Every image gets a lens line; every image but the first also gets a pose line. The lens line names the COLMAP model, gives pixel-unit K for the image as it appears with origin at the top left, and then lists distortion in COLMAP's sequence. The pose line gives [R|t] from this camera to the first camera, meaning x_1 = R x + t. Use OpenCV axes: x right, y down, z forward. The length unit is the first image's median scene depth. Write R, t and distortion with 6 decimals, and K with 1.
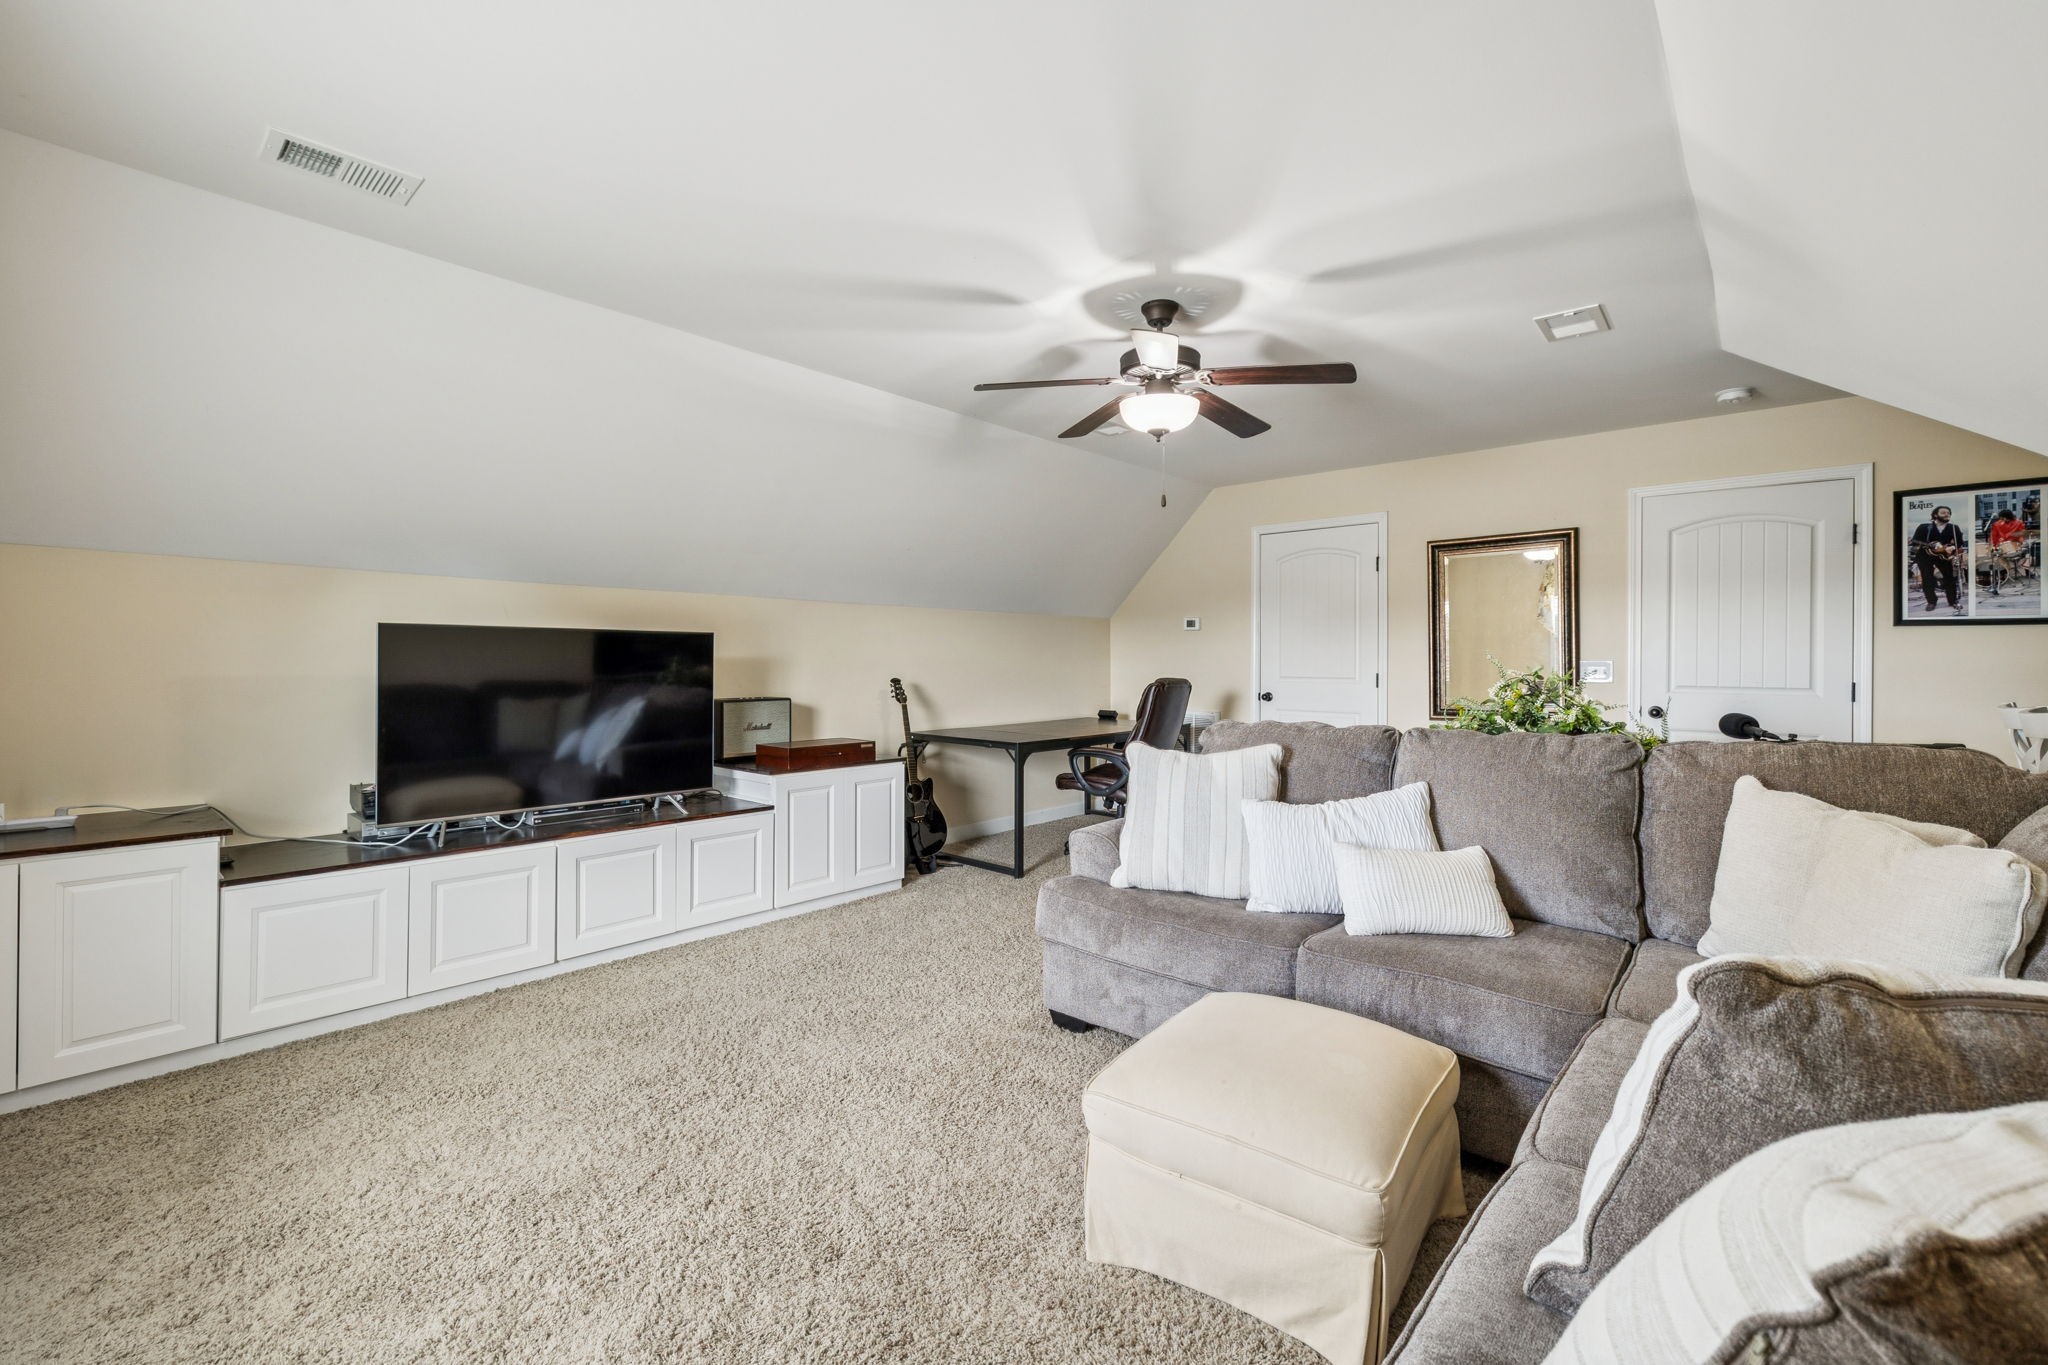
lens RADIAL K [[869.8, 0, 1063.9], [0, 869.8, 656.5], [0, 0, 1]] dist [-0.001167, -0.000292]
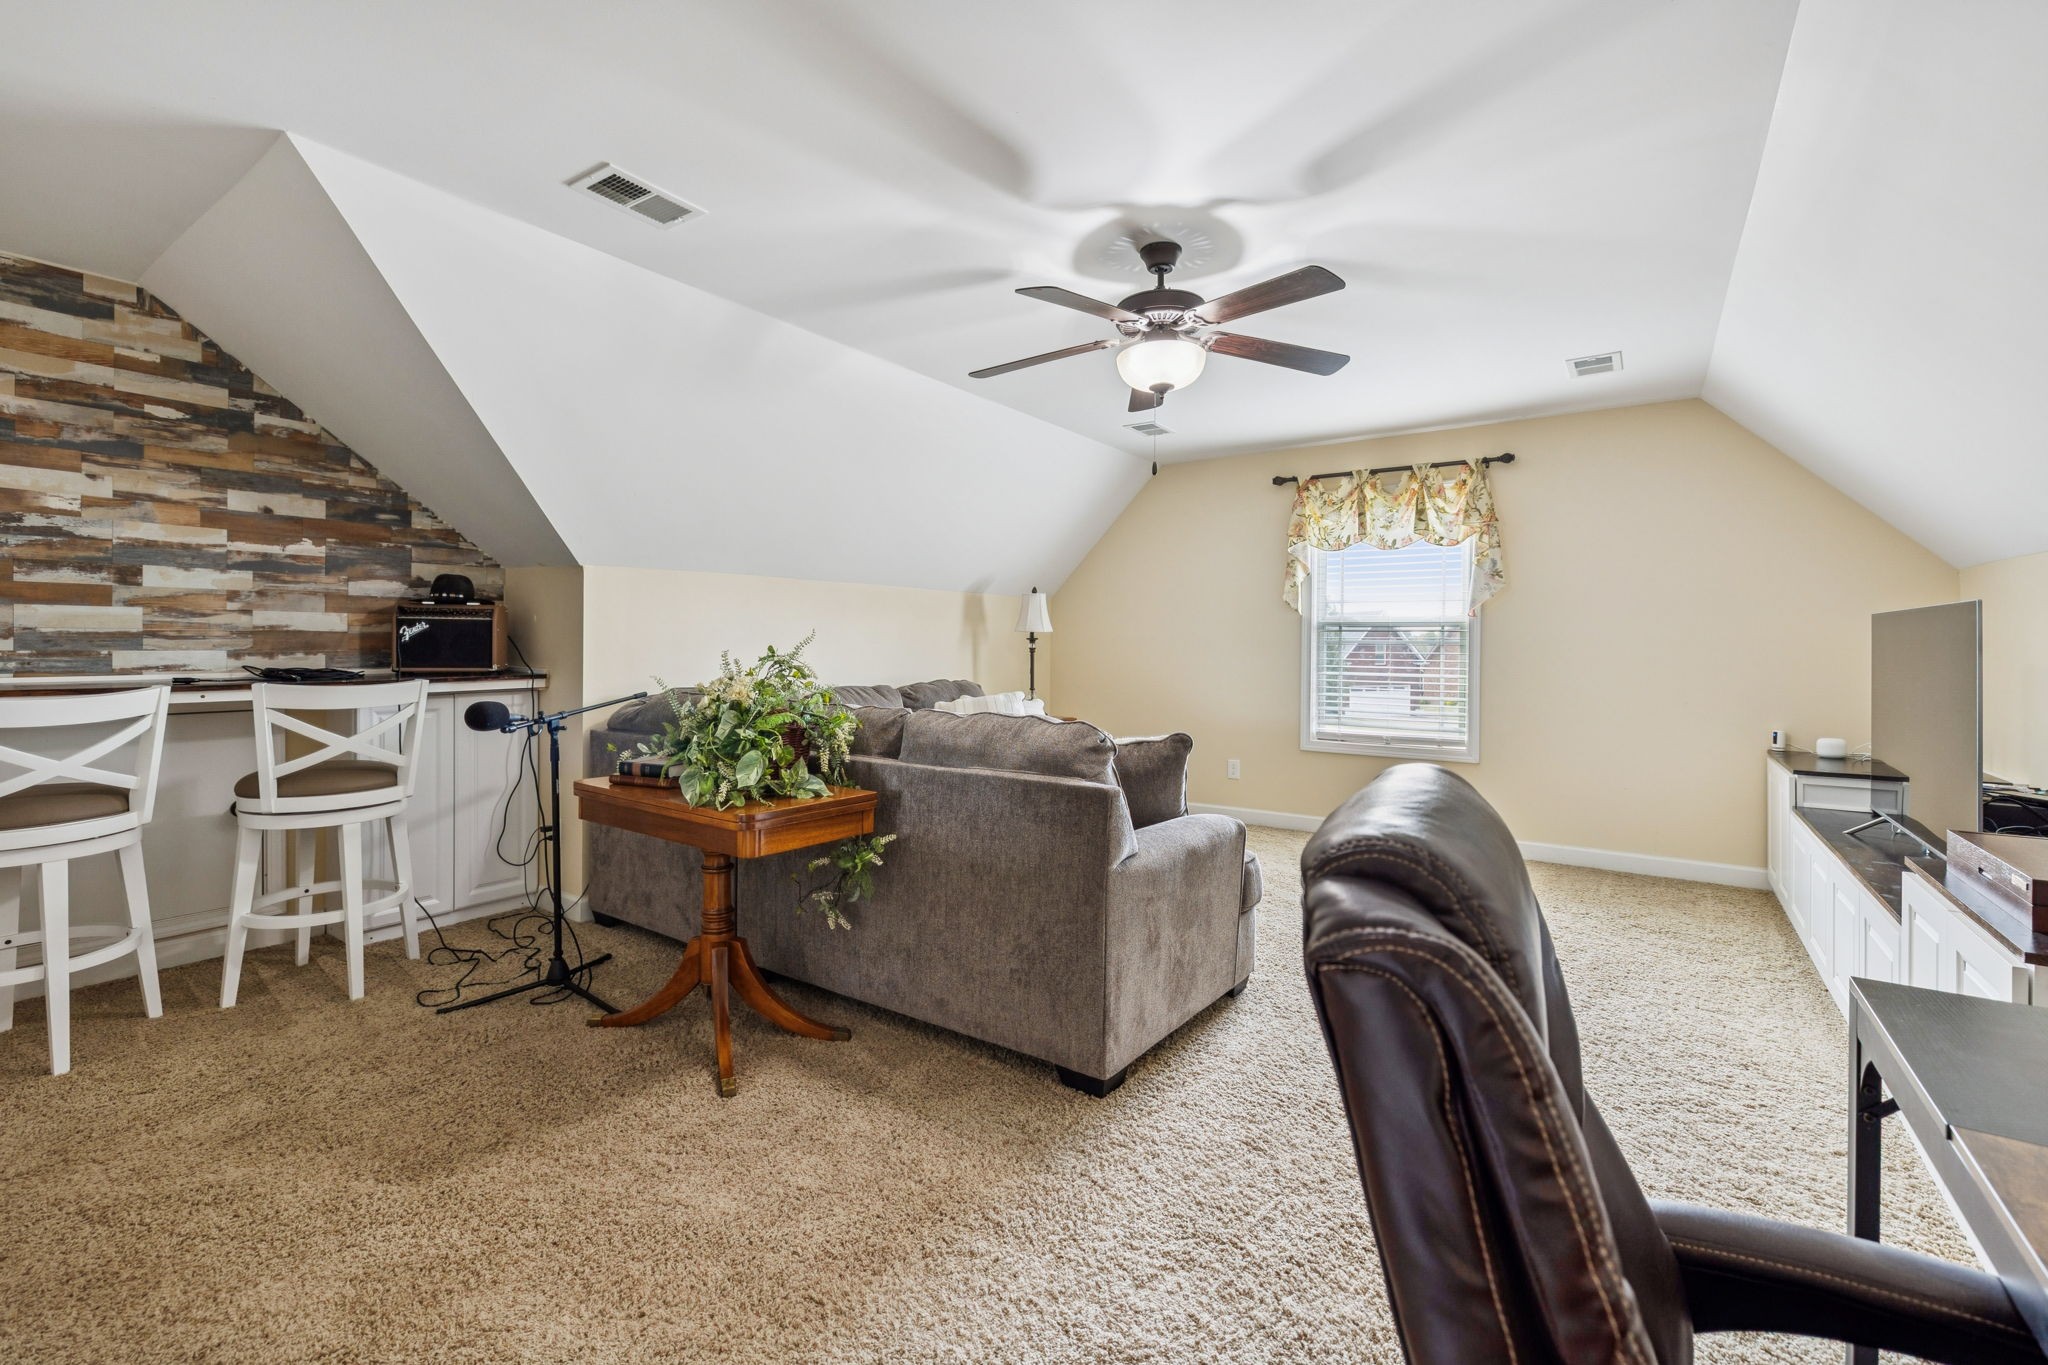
lens RADIAL K [[876.2, 0, 1022.2], [0, 876.2, 648.0], [0, 0, 1]] dist [-0.000841, 0.000004]
pose [[-0.996916, -0.007939, -0.078075, 0.244070], [-0.008135, 0.999965, 0.002192, 0.005222], [0.078055, 0.002821, -0.996945, 1.445861]]
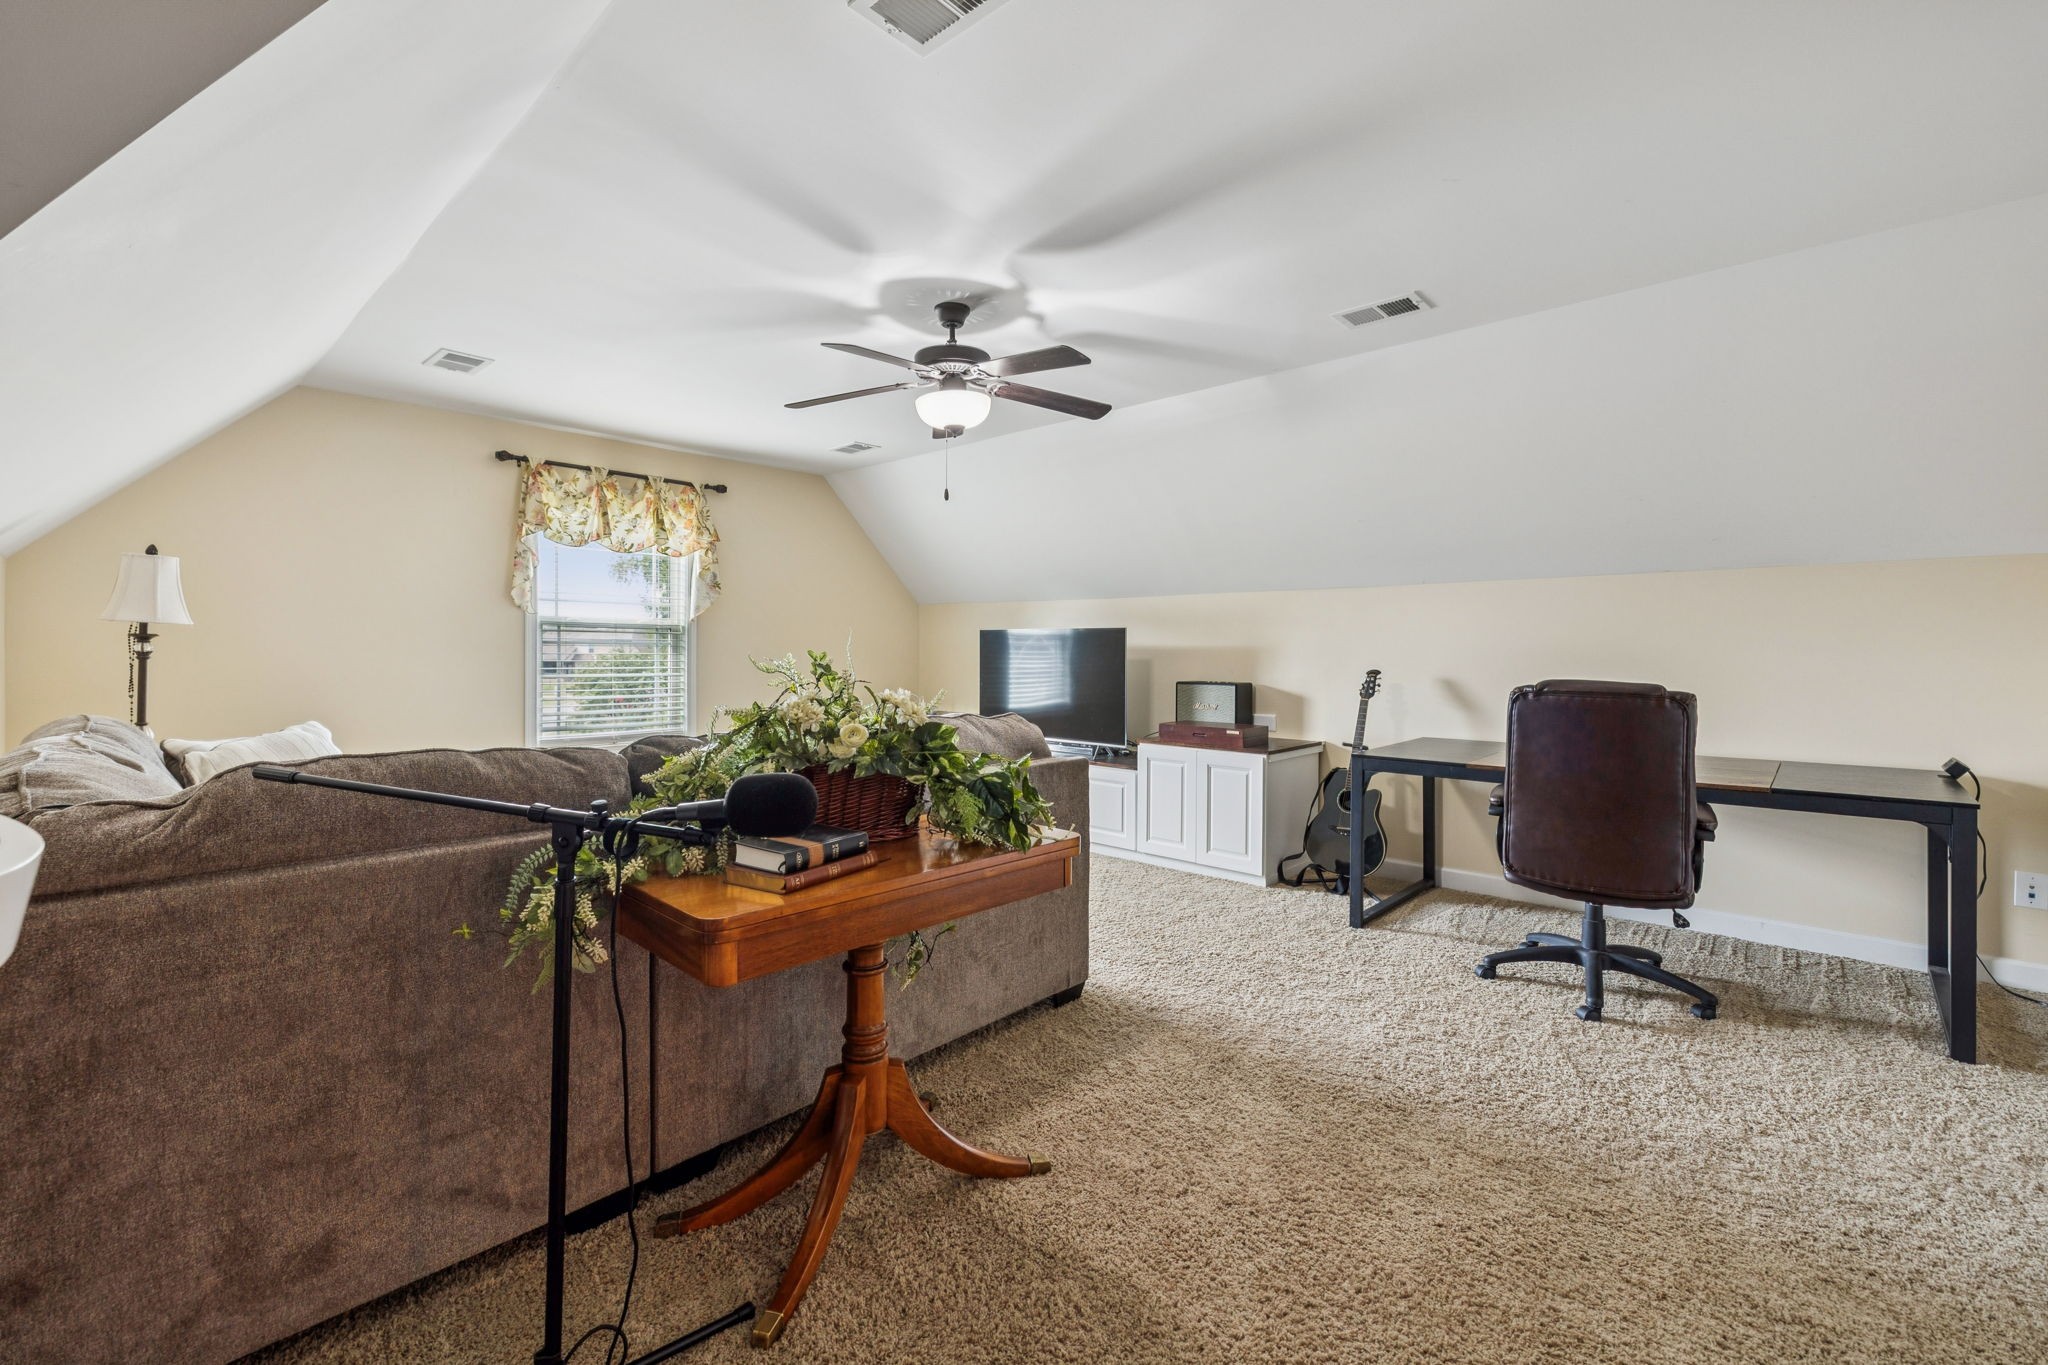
lens RADIAL K [[876.2, 0, 1022.2], [0, 876.2, 648.0], [0, 0, 1]] dist [-0.000841, 0.000004]
pose [[-0.055142, -0.005647, -0.998463, 0.886720], [-0.000114, 0.999984, -0.005650, 0.009900], [0.998479, -0.000198, -0.055142, 0.873130]]
